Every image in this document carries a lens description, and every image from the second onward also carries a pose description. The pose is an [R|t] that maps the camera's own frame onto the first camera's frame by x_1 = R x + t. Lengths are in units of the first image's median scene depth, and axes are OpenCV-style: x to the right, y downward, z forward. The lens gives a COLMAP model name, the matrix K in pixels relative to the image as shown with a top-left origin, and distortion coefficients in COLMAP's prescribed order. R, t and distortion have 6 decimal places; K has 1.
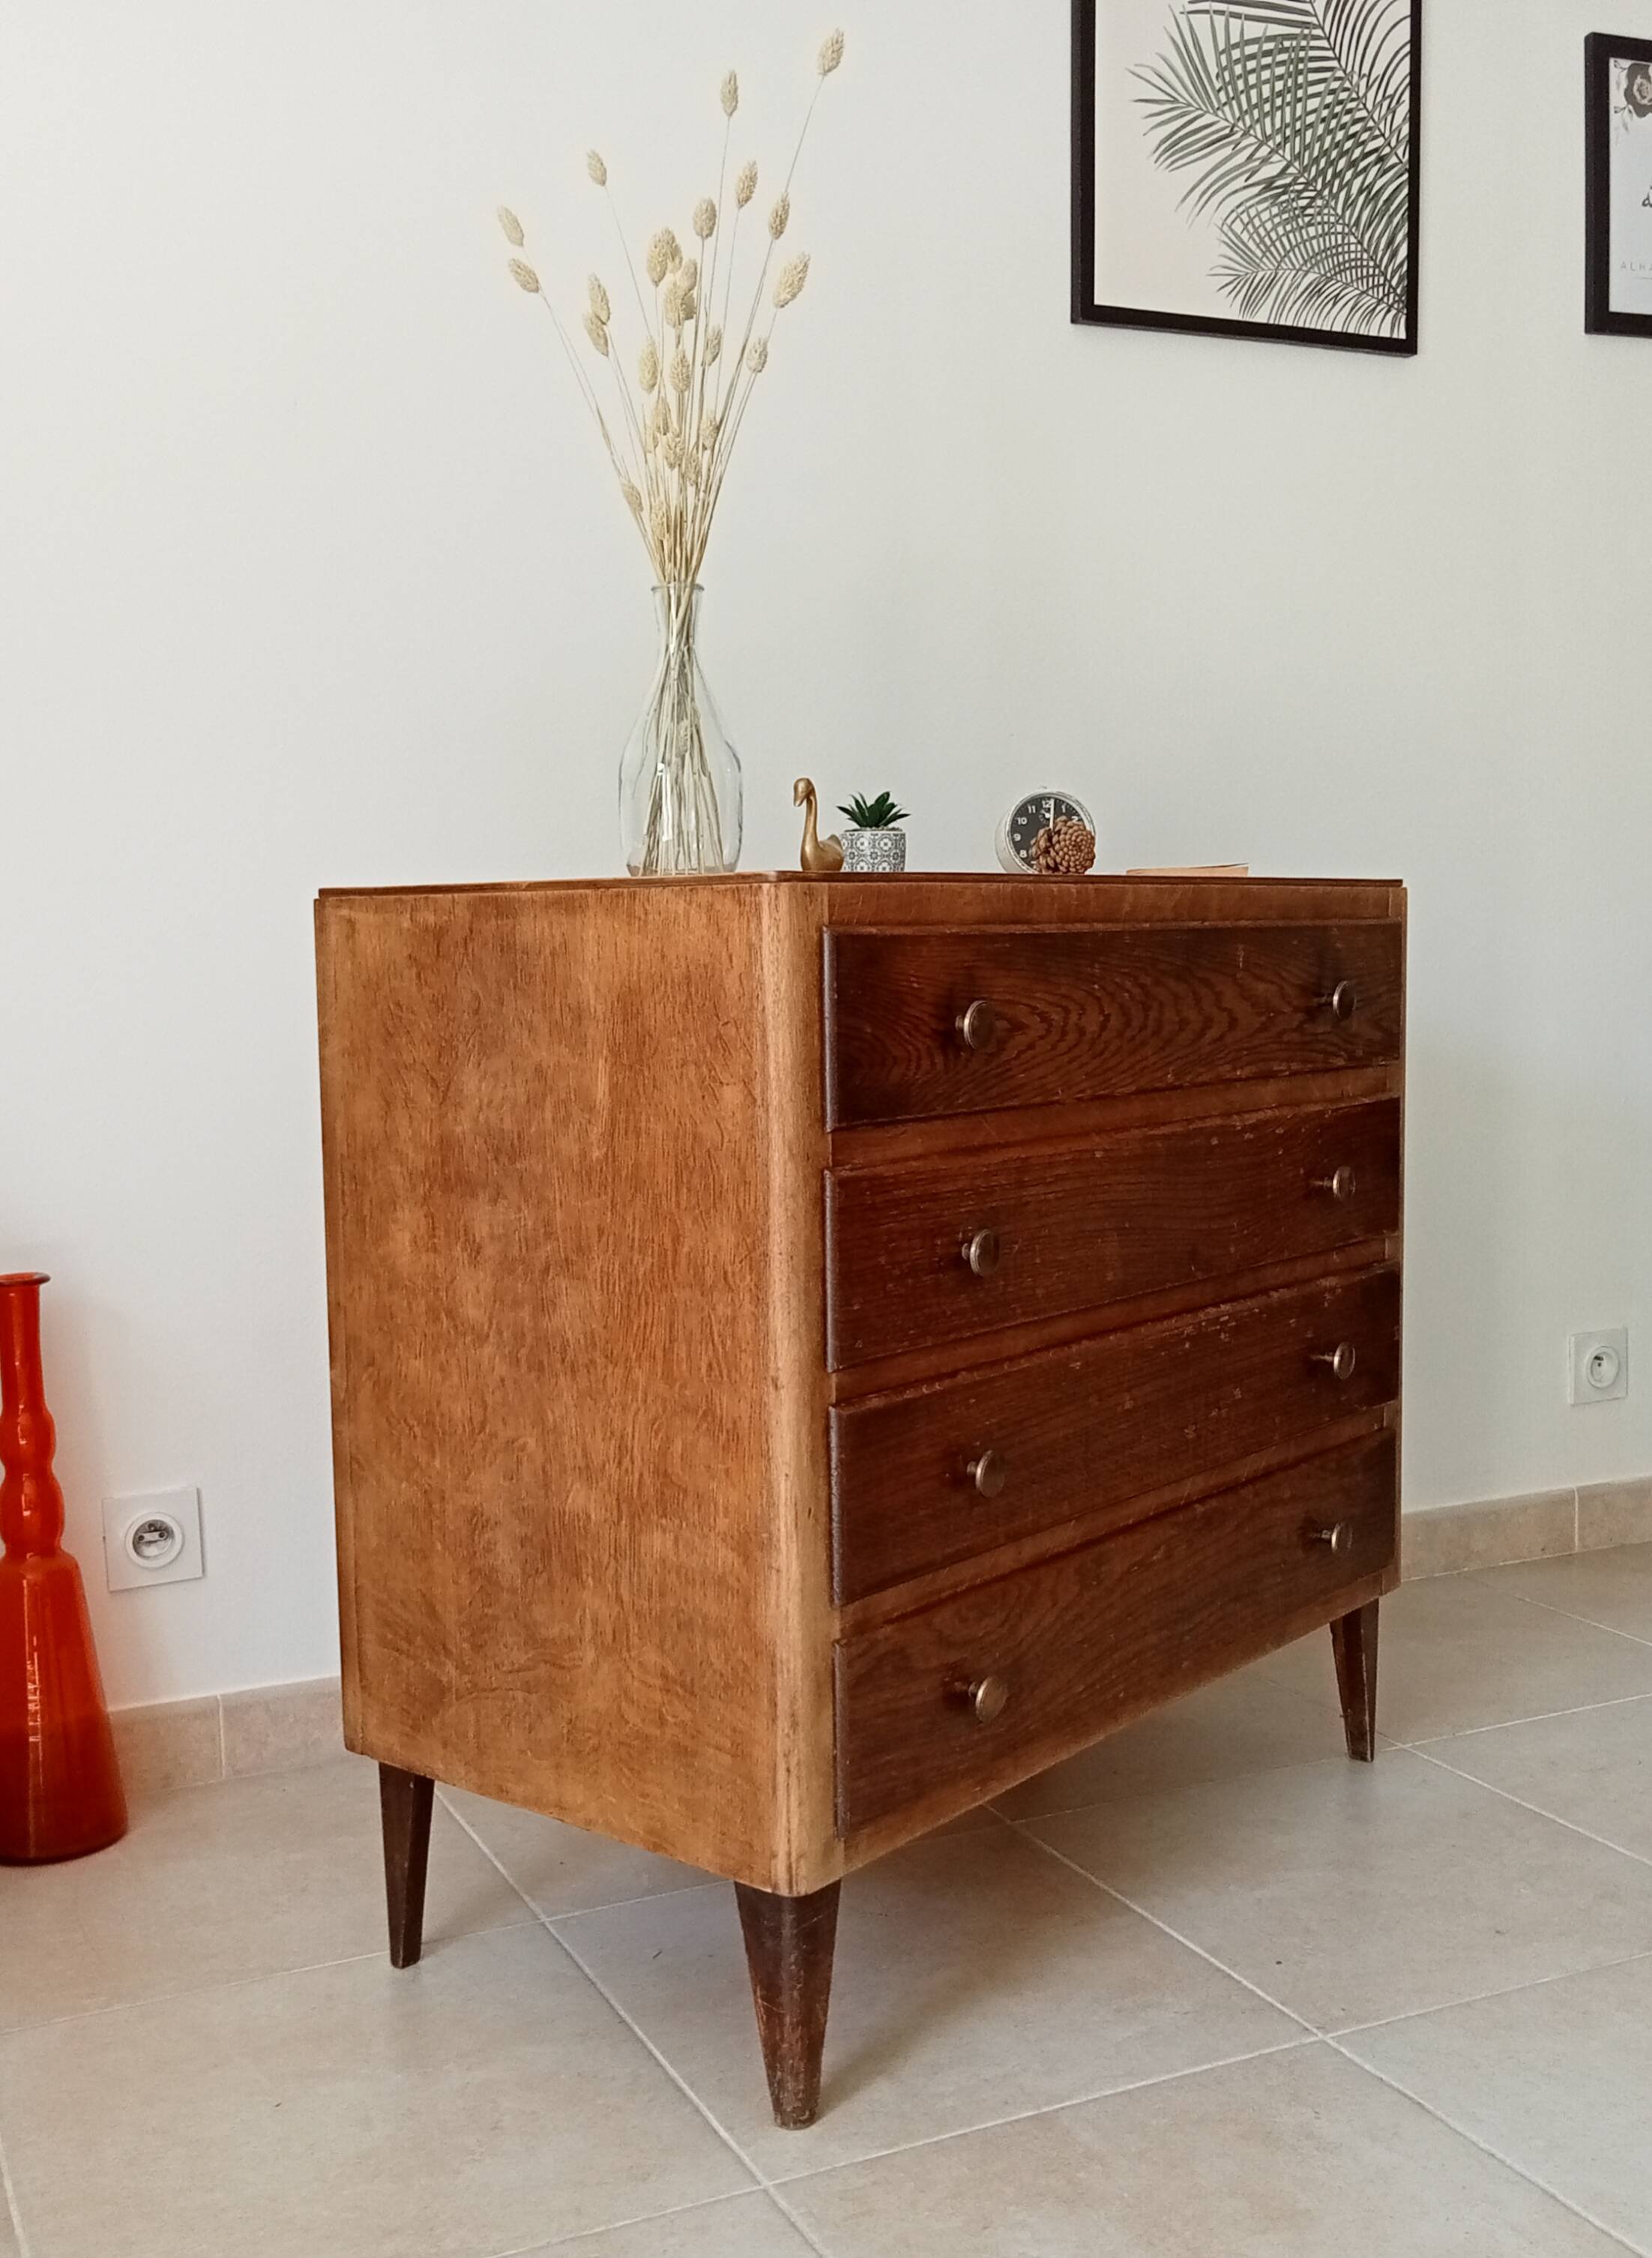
lens RADIAL K [[2285.7, 0, 765.7], [0, 2285.7, 1156.1], [0, 0, 1]] dist [0.106617, -0.428856]
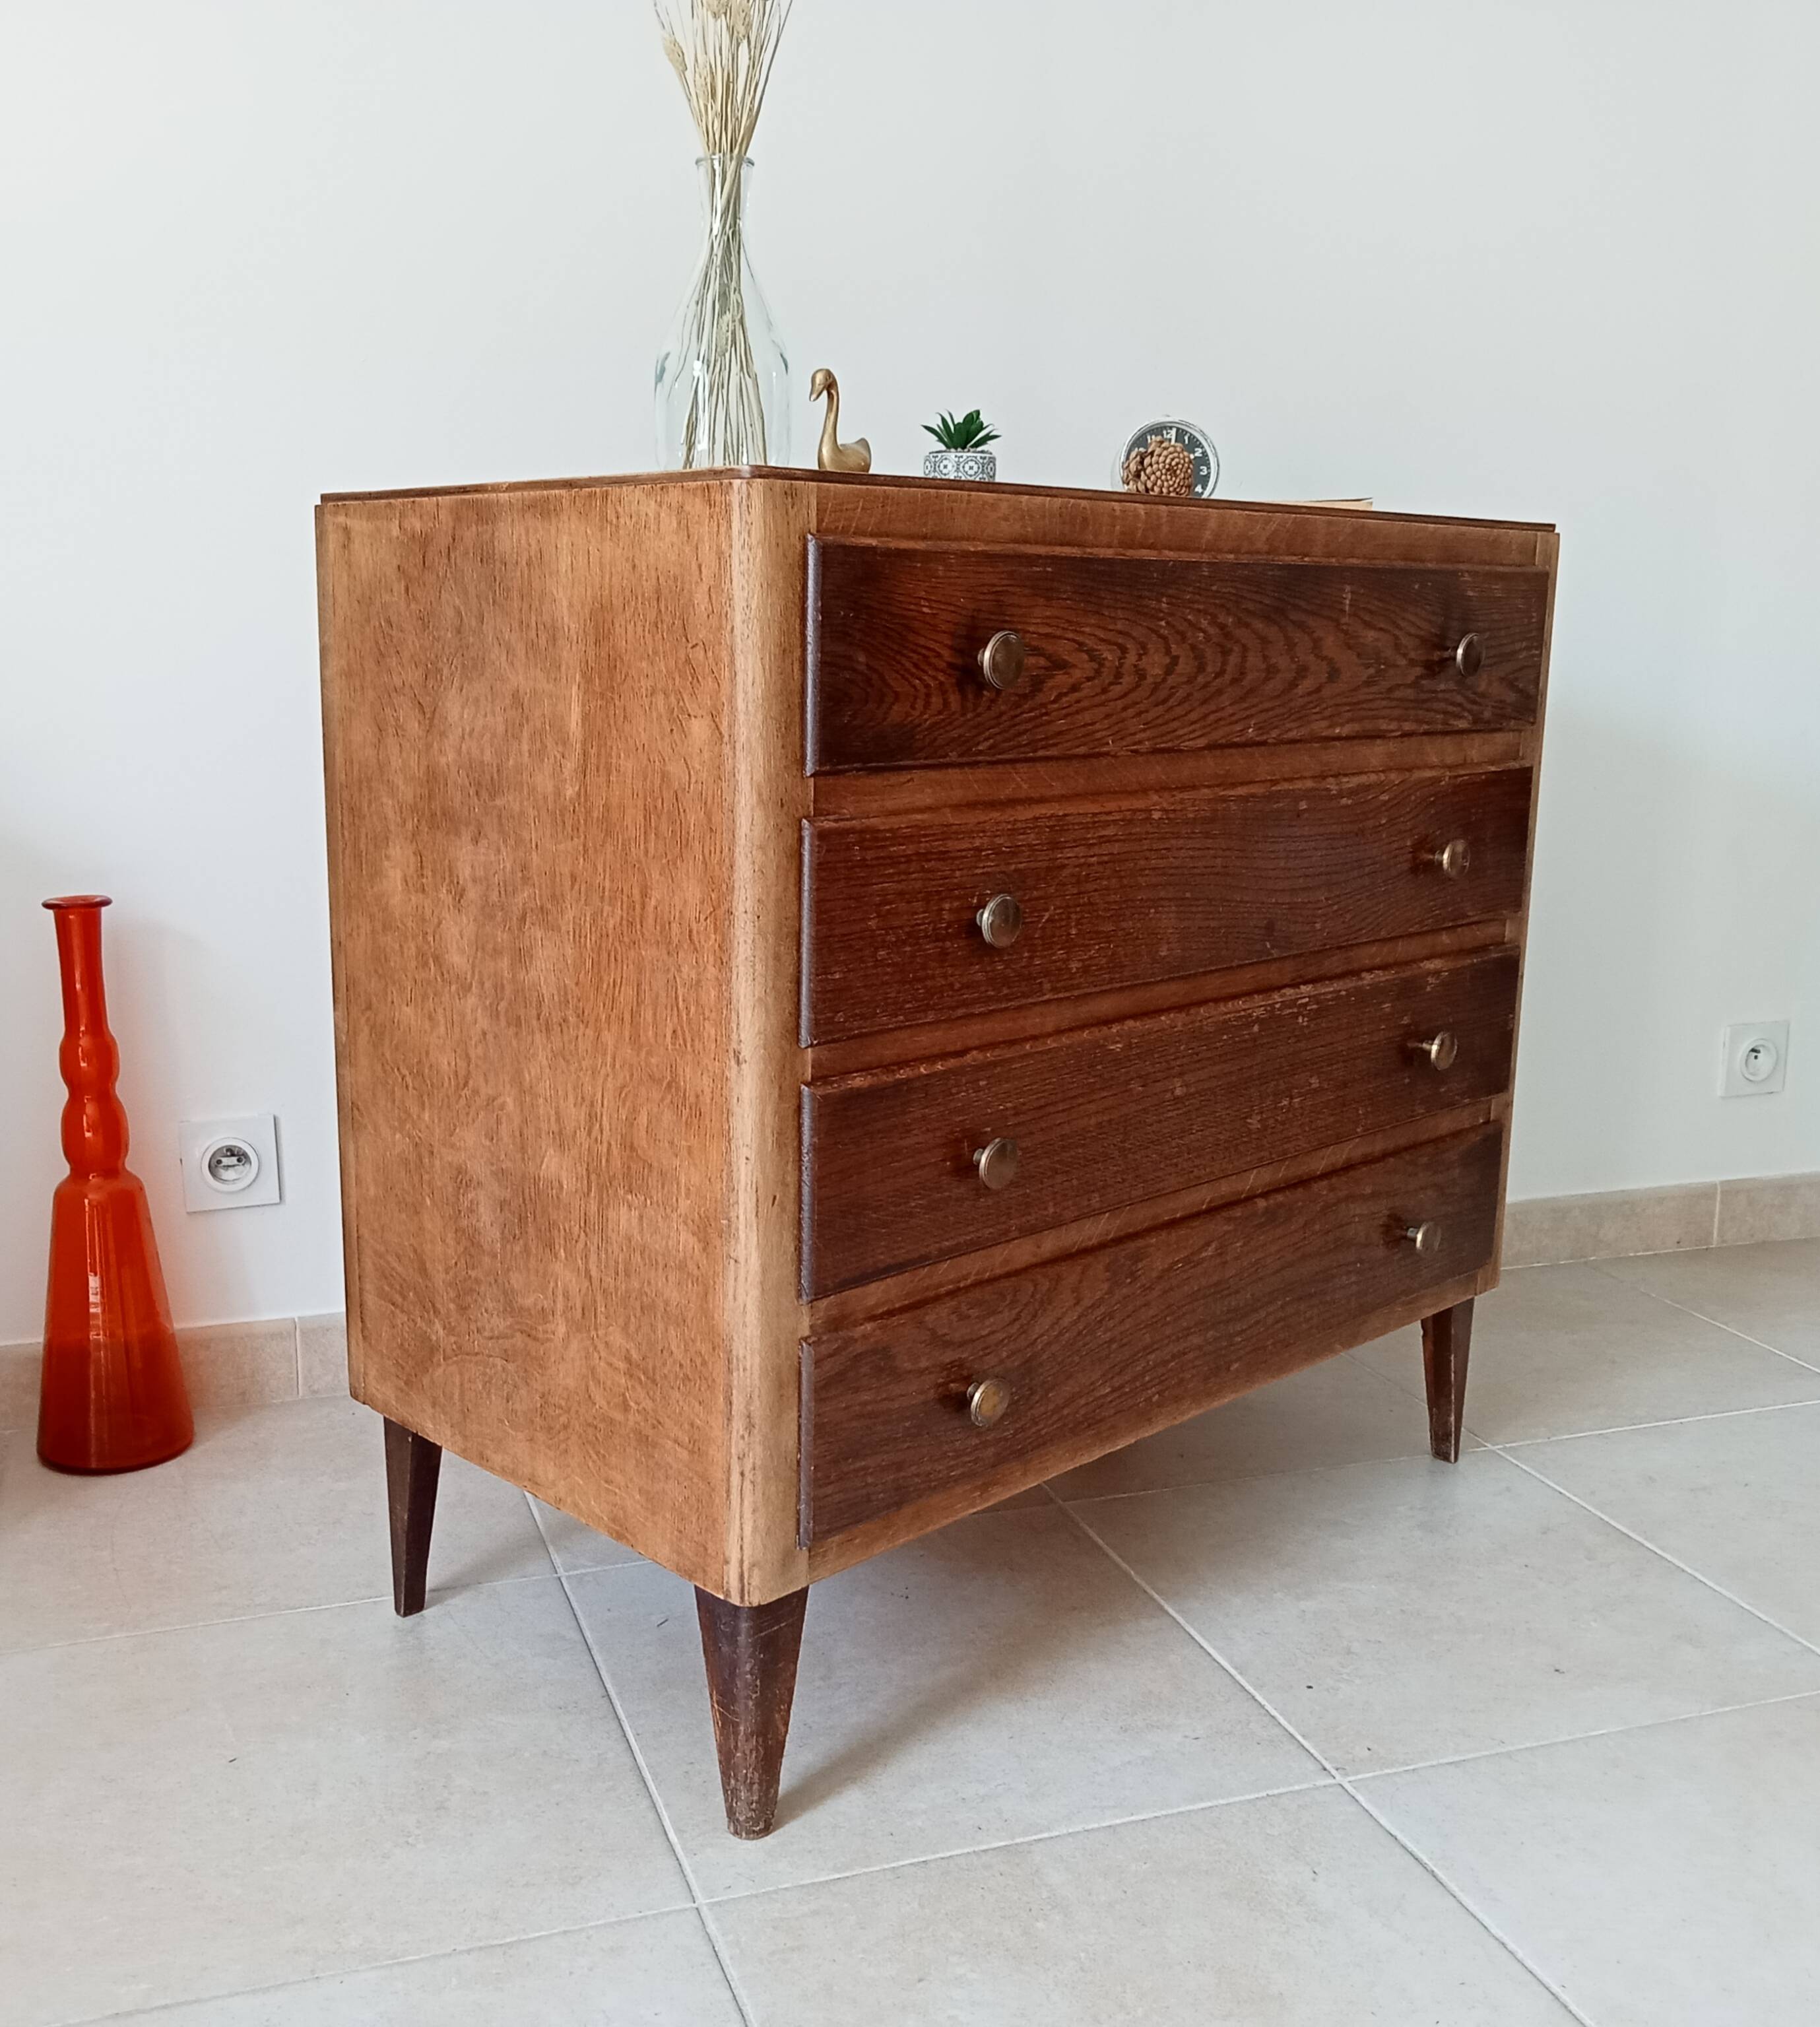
lens RADIAL K [[2016.0, 0, 805.4], [0, 2016.0, 1026.6], [0, 0, 1]] dist [0.093615, -0.360853]
pose [[0.992858, 0.049188, -0.108688, 0.102906], [-0.037447, 0.993495, 0.107540, 0.001637], [0.113271, -0.102701, 0.988242, 0.200888]]
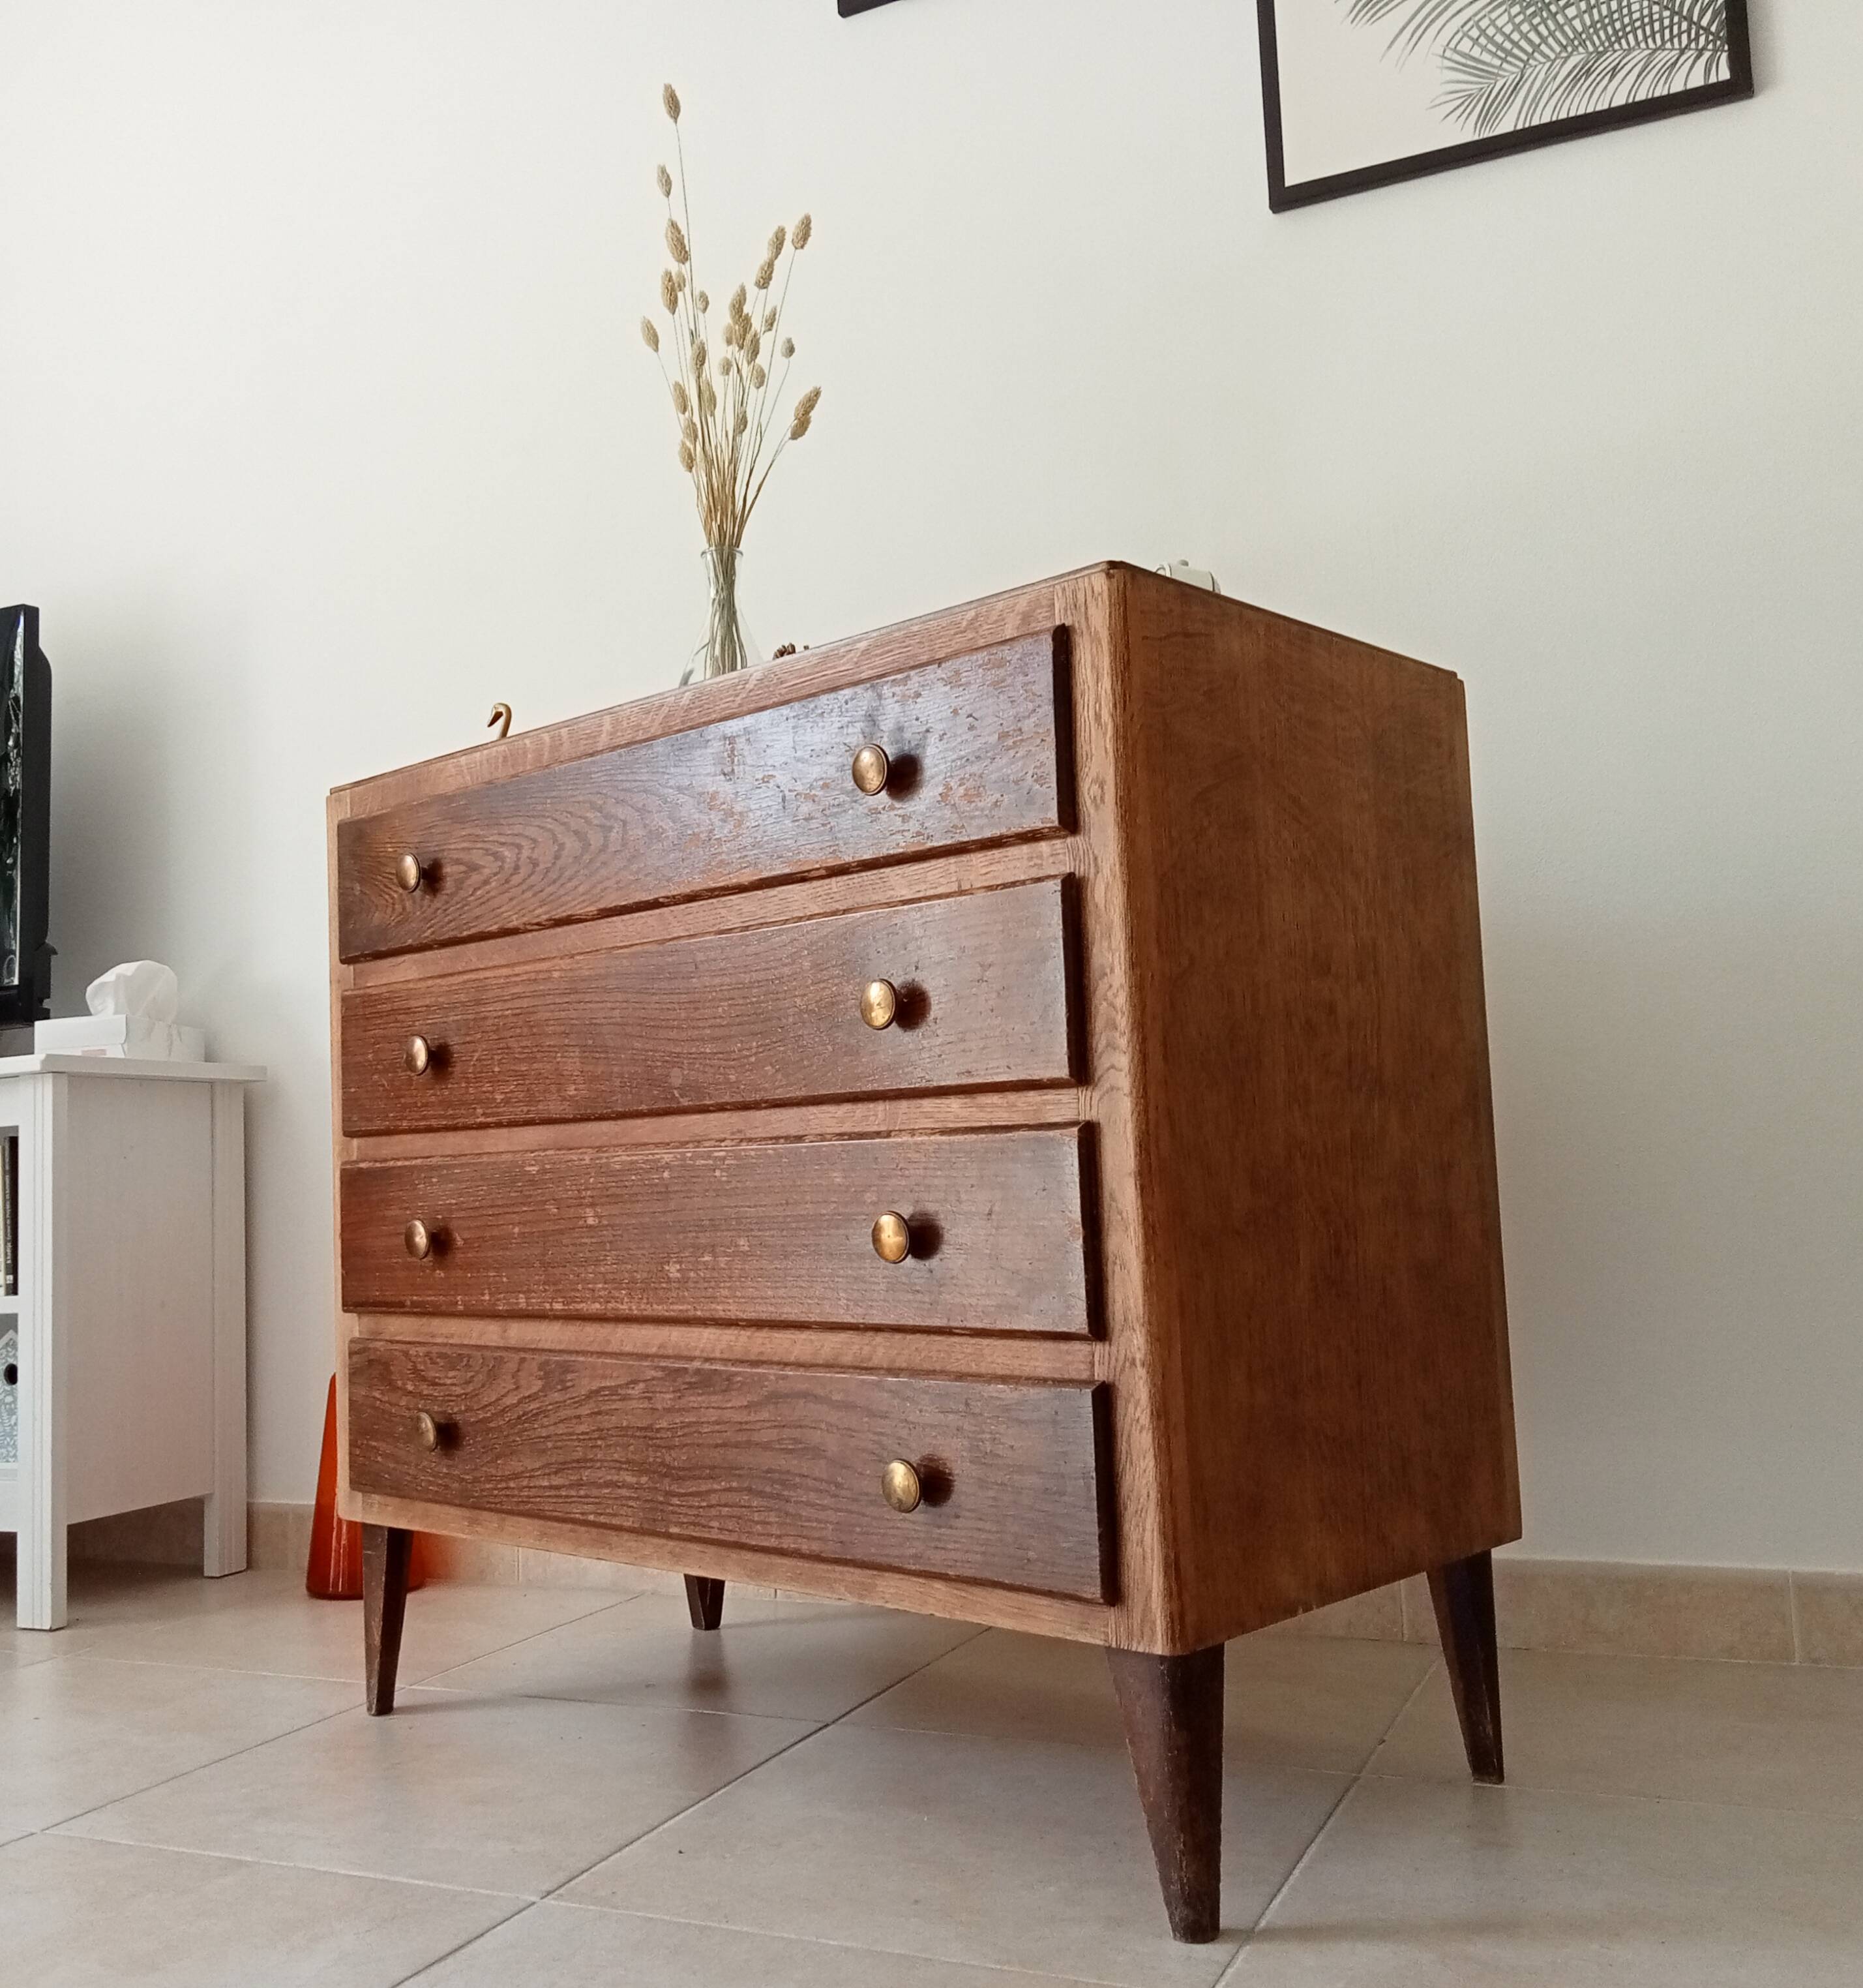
lens RADIAL K [[1907.5, 0, 931.5], [0, 1907.5, 994.0], [0, 0, 1]] dist [0.050854, -0.014884]
pose [[-0.022383, -0.068551, -0.997396, 1.067991], [-0.052516, 0.996350, -0.067301, 0.061366], [0.998369, 0.050873, -0.025901, 1.243034]]
